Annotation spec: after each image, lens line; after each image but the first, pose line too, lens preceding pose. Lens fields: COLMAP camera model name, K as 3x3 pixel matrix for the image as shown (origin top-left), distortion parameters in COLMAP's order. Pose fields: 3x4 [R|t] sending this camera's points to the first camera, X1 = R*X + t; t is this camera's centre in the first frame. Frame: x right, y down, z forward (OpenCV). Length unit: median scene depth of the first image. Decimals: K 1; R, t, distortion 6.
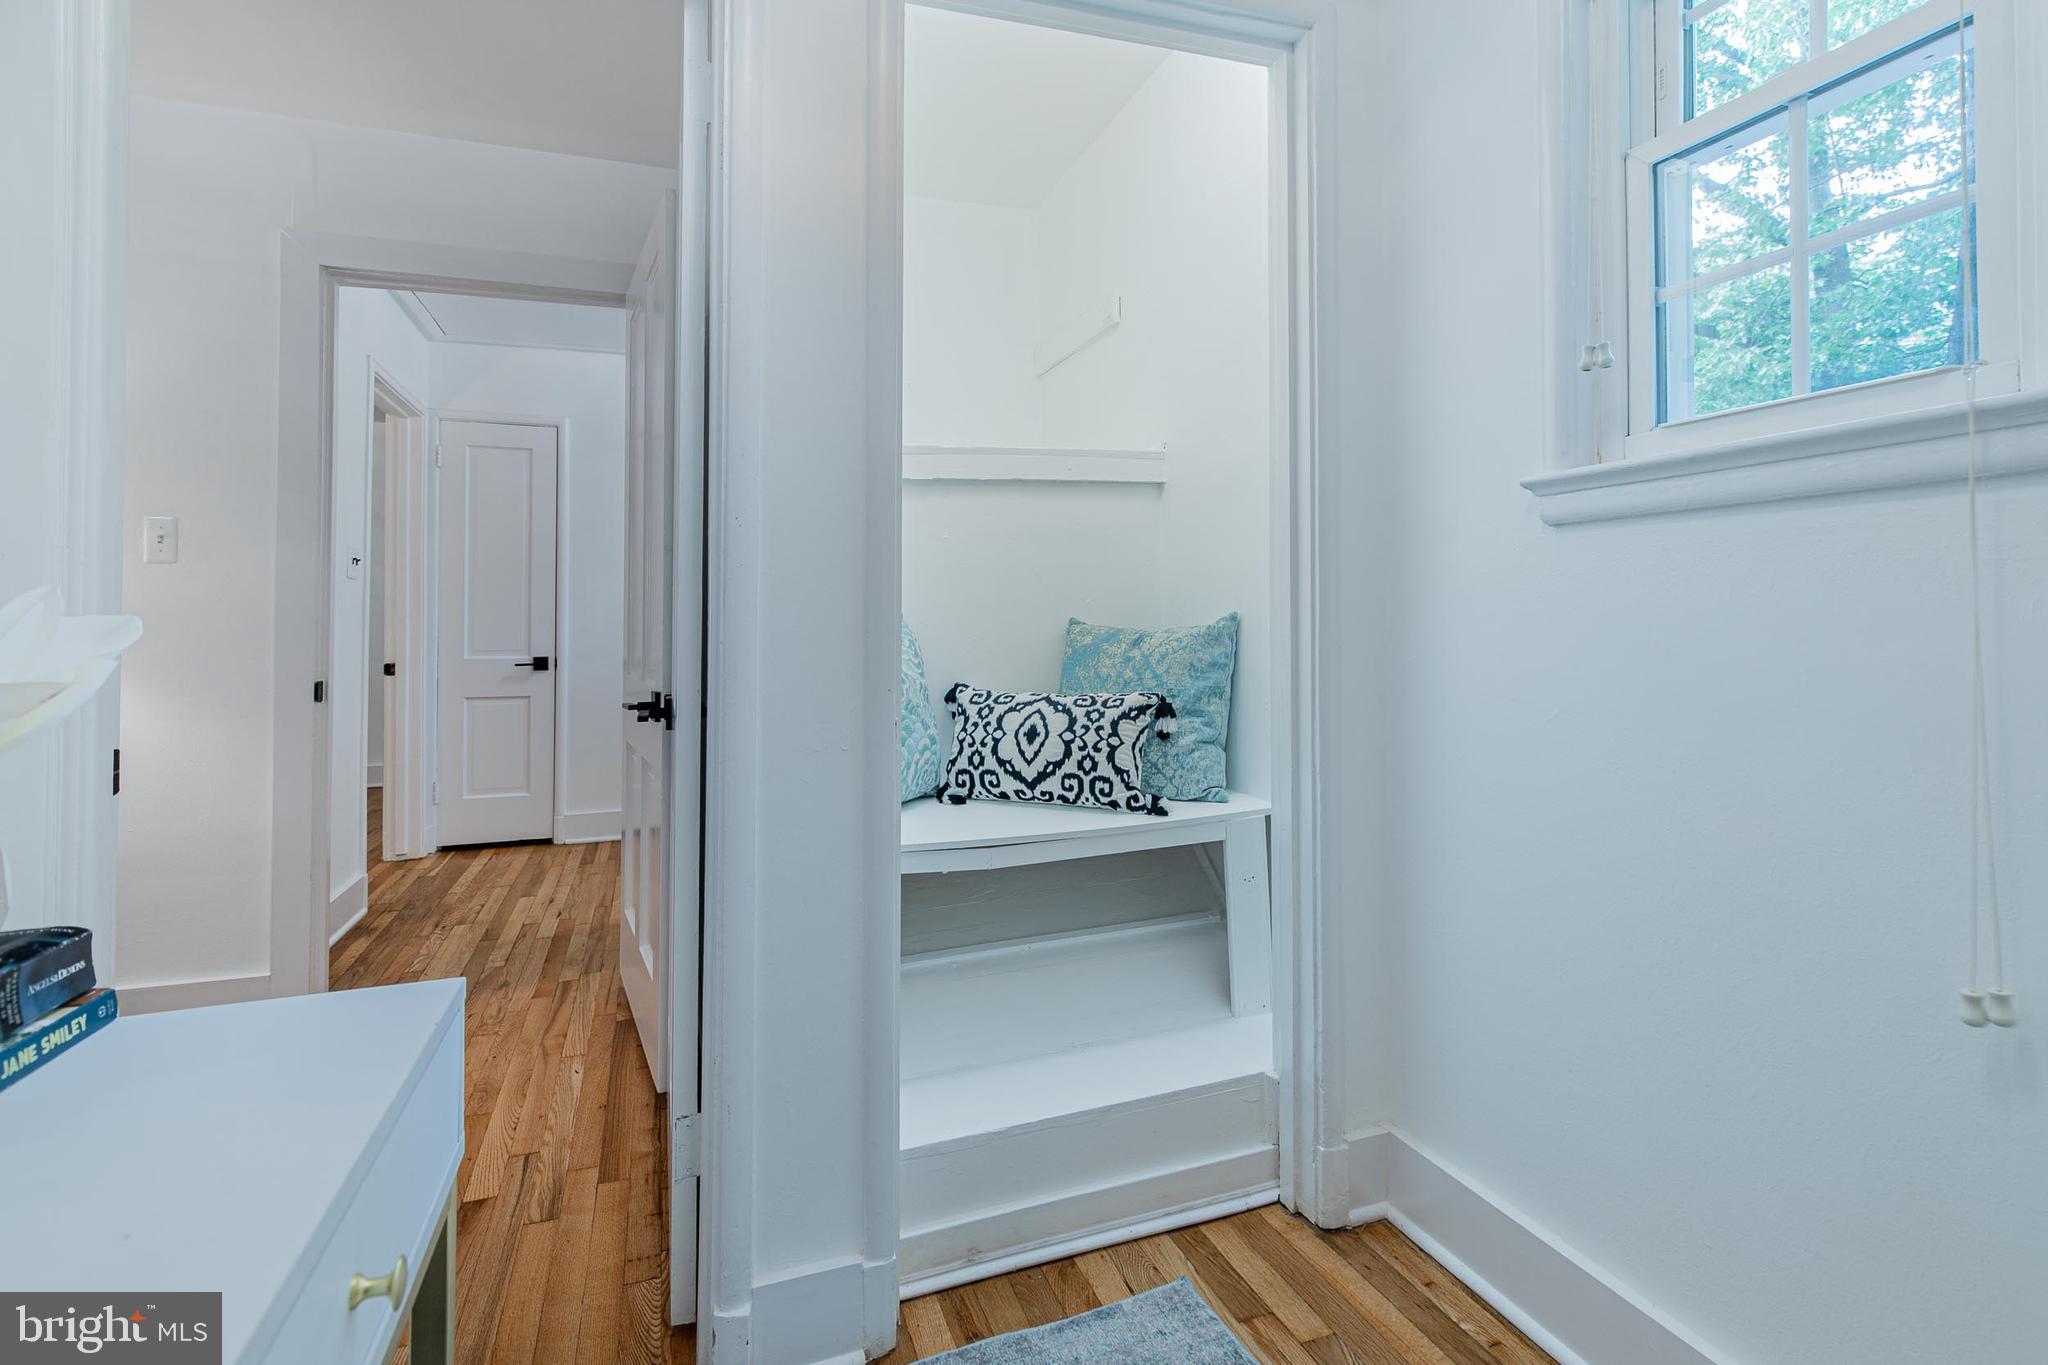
lens RADIAL K [[949.3, 0, 1025.2], [0, 949.3, 666.6], [0, 0, 1]] dist [0.010961, -0.001291]
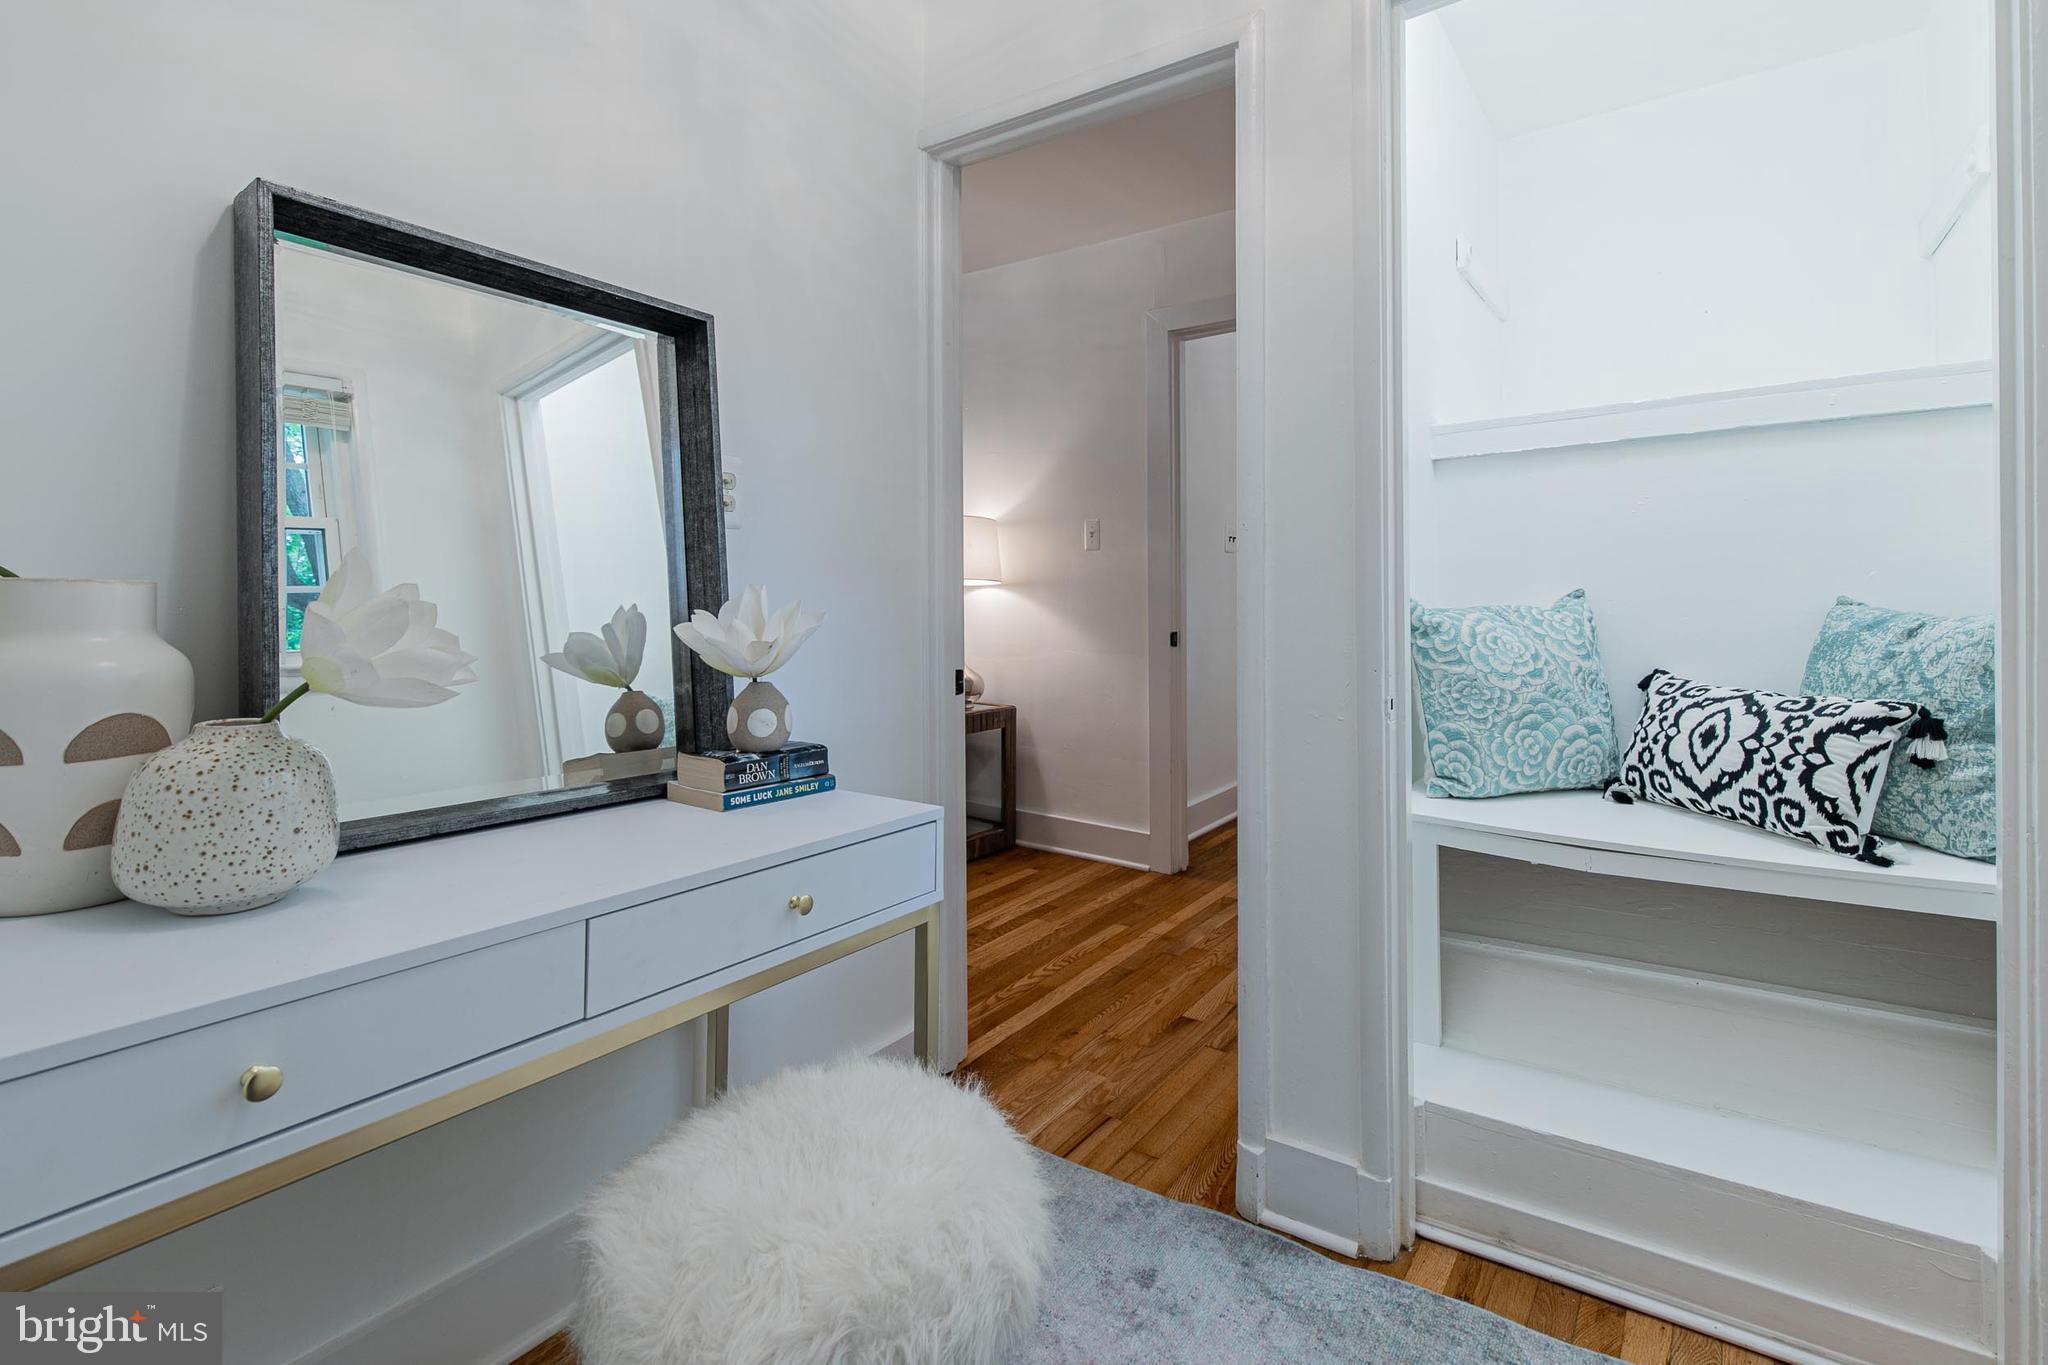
lens RADIAL K [[949.3, 0, 1032.1], [0, 949.3, 678.8], [0, 0, 1]] dist [0.010961, -0.001291]
pose [[0.601046, 0.085751, -0.794601, 0.314771], [-0.036539, 0.996136, 0.079861, -0.025541], [0.798379, -0.018967, 0.601857, 0.008037]]
